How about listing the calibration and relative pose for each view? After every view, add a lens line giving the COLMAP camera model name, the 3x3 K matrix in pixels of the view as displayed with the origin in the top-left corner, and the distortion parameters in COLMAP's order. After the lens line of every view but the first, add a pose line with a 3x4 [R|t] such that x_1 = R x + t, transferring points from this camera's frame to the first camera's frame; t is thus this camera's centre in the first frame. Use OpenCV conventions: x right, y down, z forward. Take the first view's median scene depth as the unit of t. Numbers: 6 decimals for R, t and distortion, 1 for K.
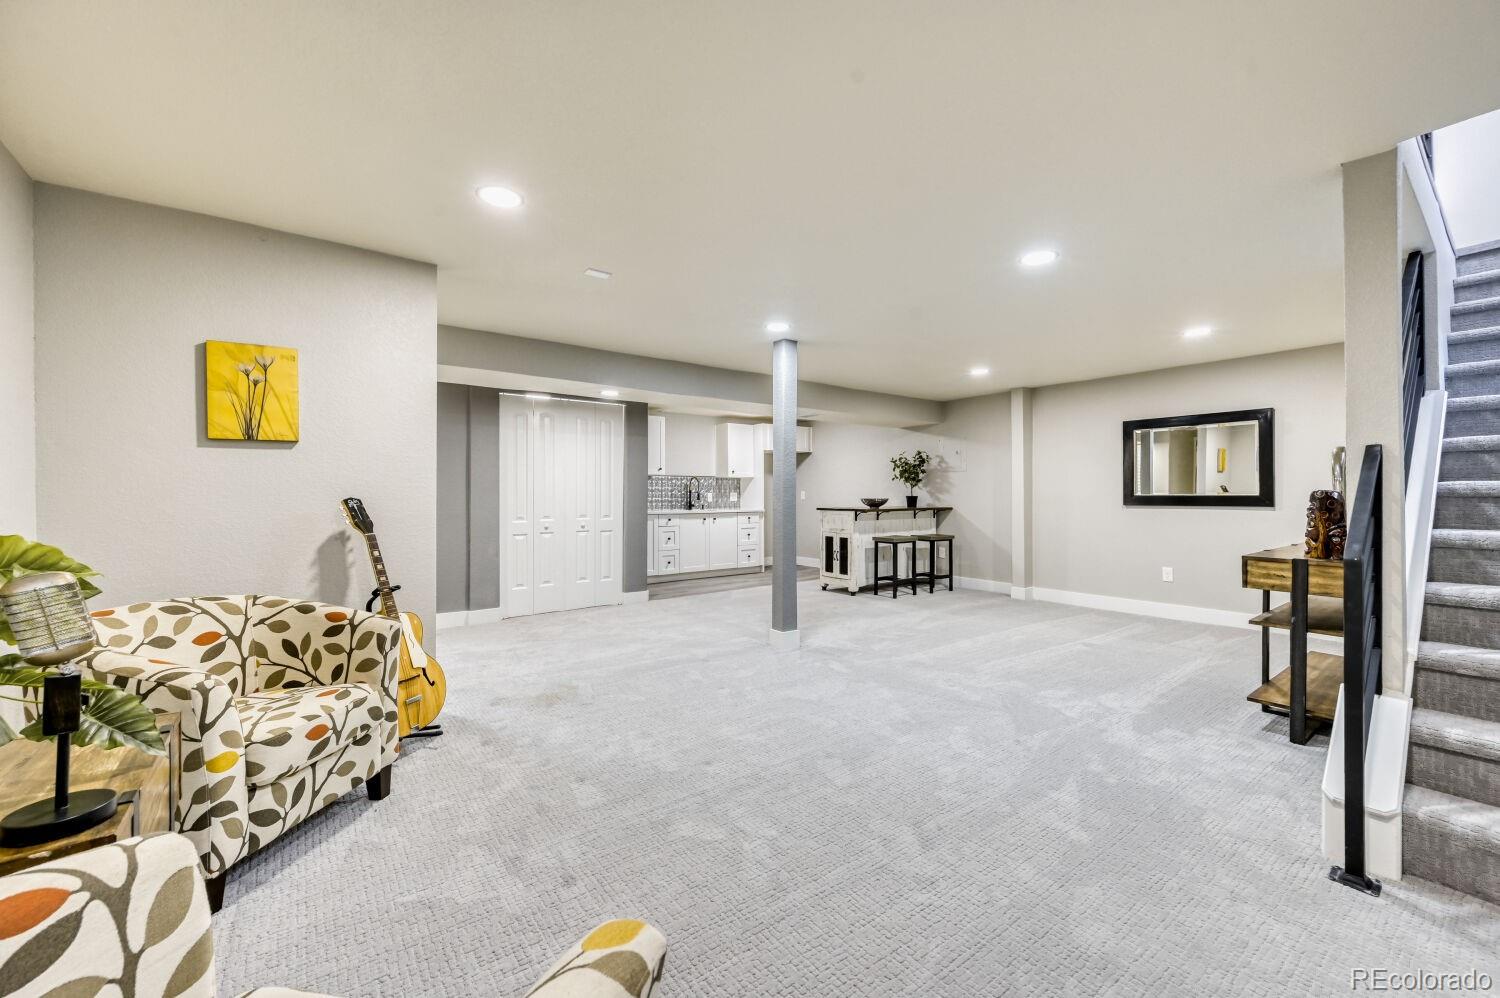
lens RADIAL K [[607.7, 0, 752.1], [0, 607.7, 495.2], [0, 0, 1]] dist [0.000241, 0.000311]
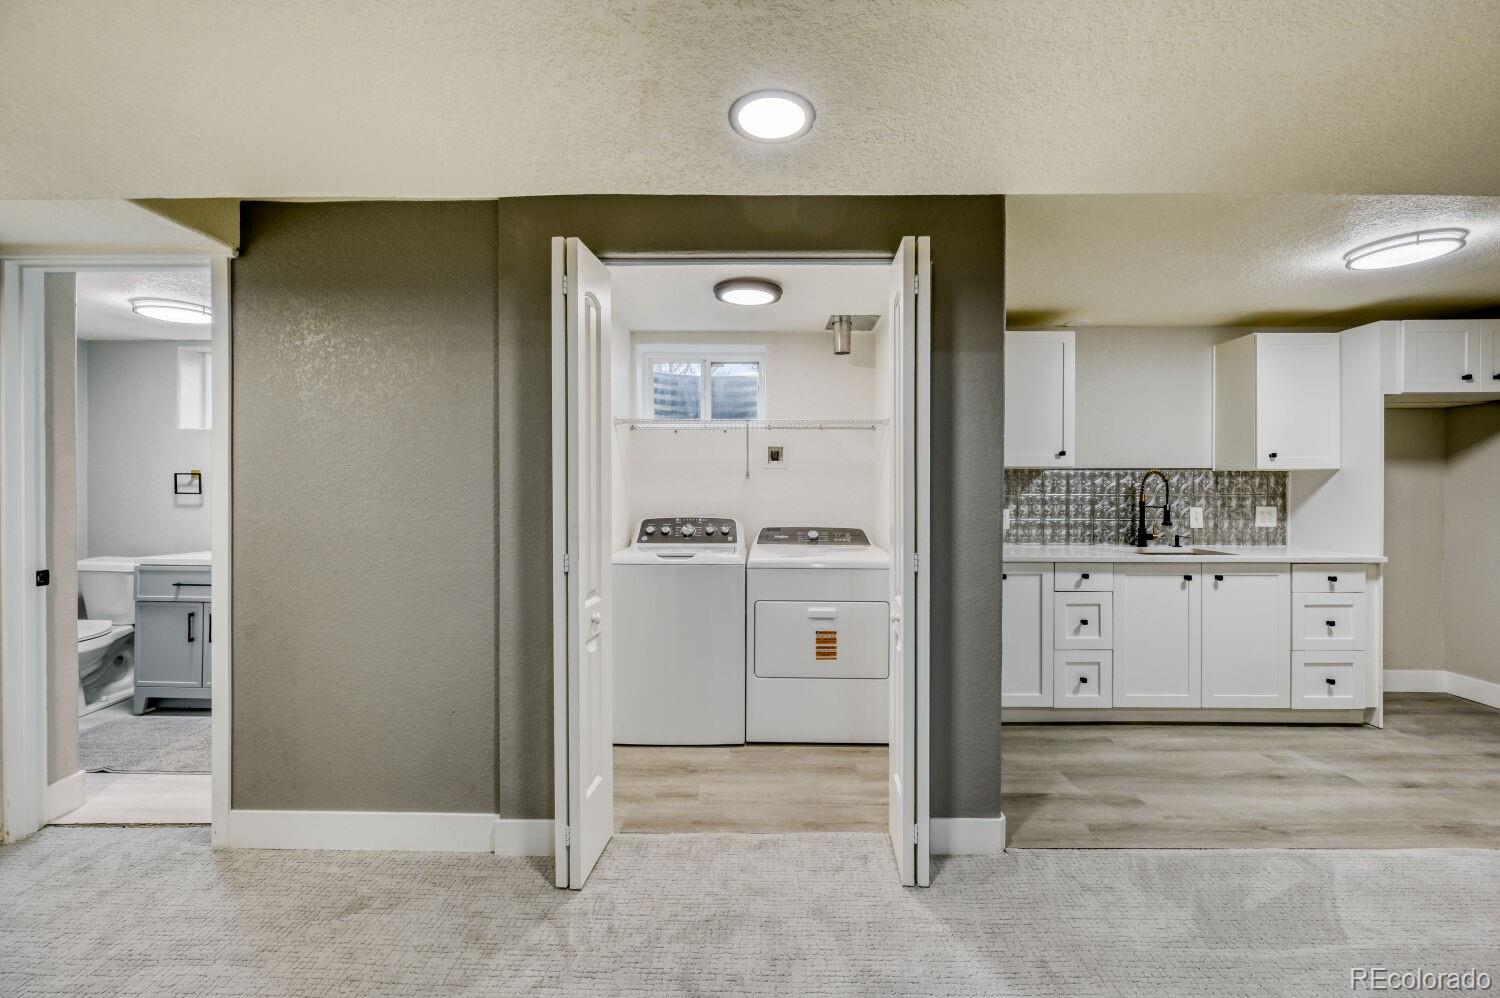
lens RADIAL K [[607.7, 0, 739.6], [0, 607.7, 491.1], [0, 0, 1]] dist [0.000241, 0.000311]
pose [[0.788476, 0.007919, -0.615015, -0.062399], [-0.007532, 0.999966, 0.003219, -0.014550], [0.615020, 0.002094, 0.788509, 0.487277]]
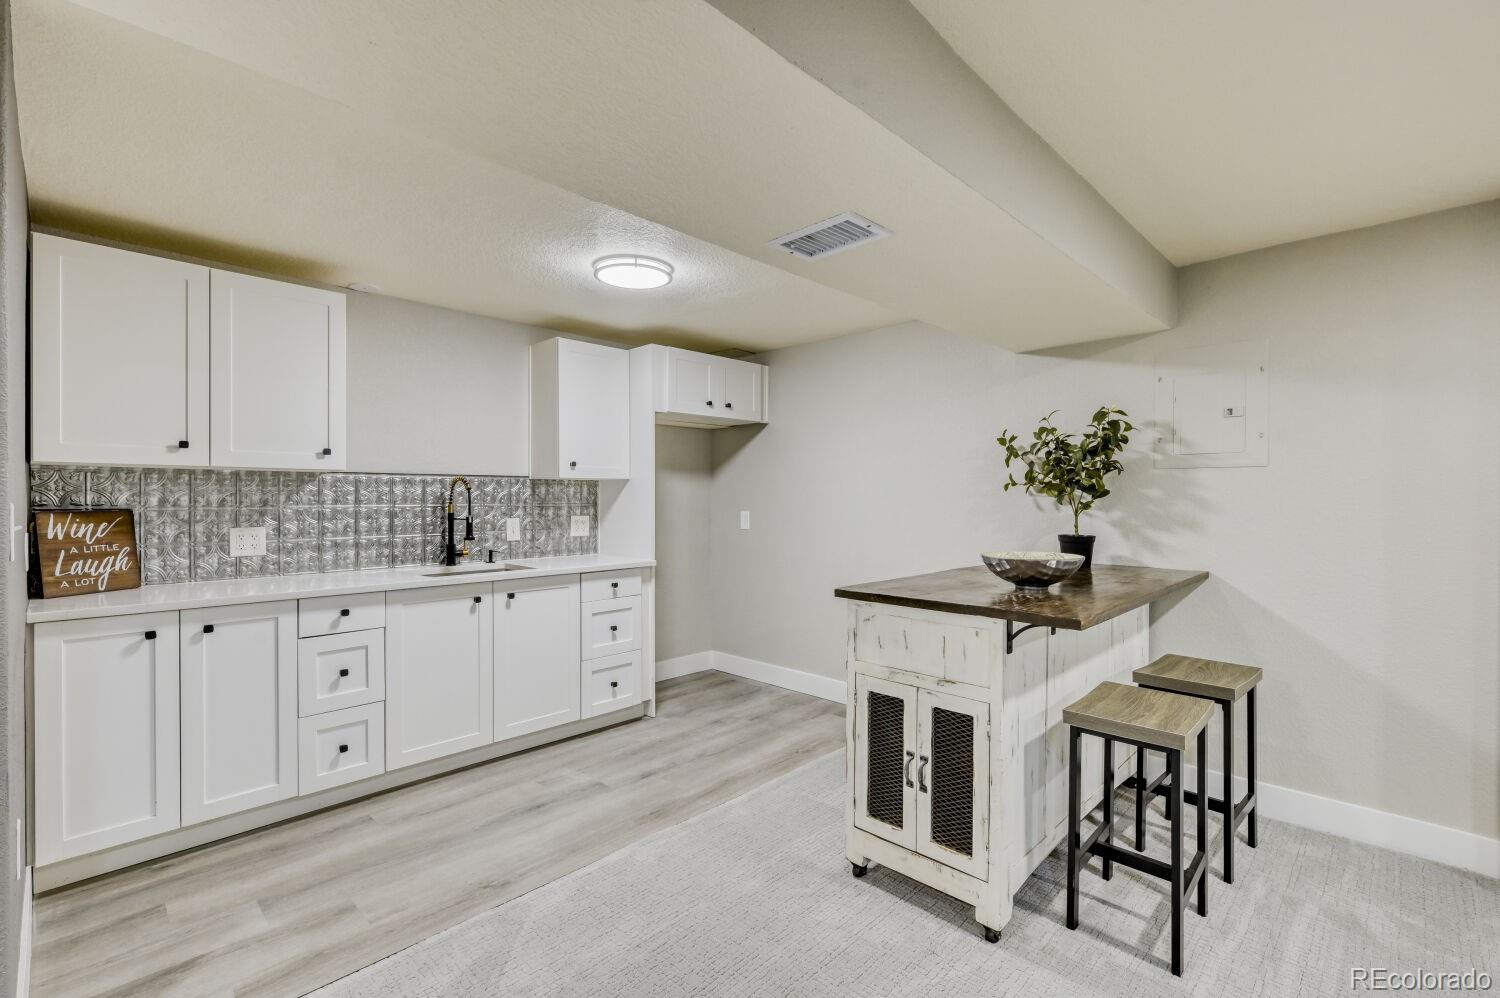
lens RADIAL K [[680.9, 0, 762.3], [0, 680.9, 497.6], [0, 0, 1]] dist [-0.003248, -0.000297]
pose [[0.986248, 0.005045, 0.165194, 0.015756], [-0.004436, 0.999982, -0.004052, -0.016408], [-0.165211, 0.003263, 0.986253, 0.562747]]
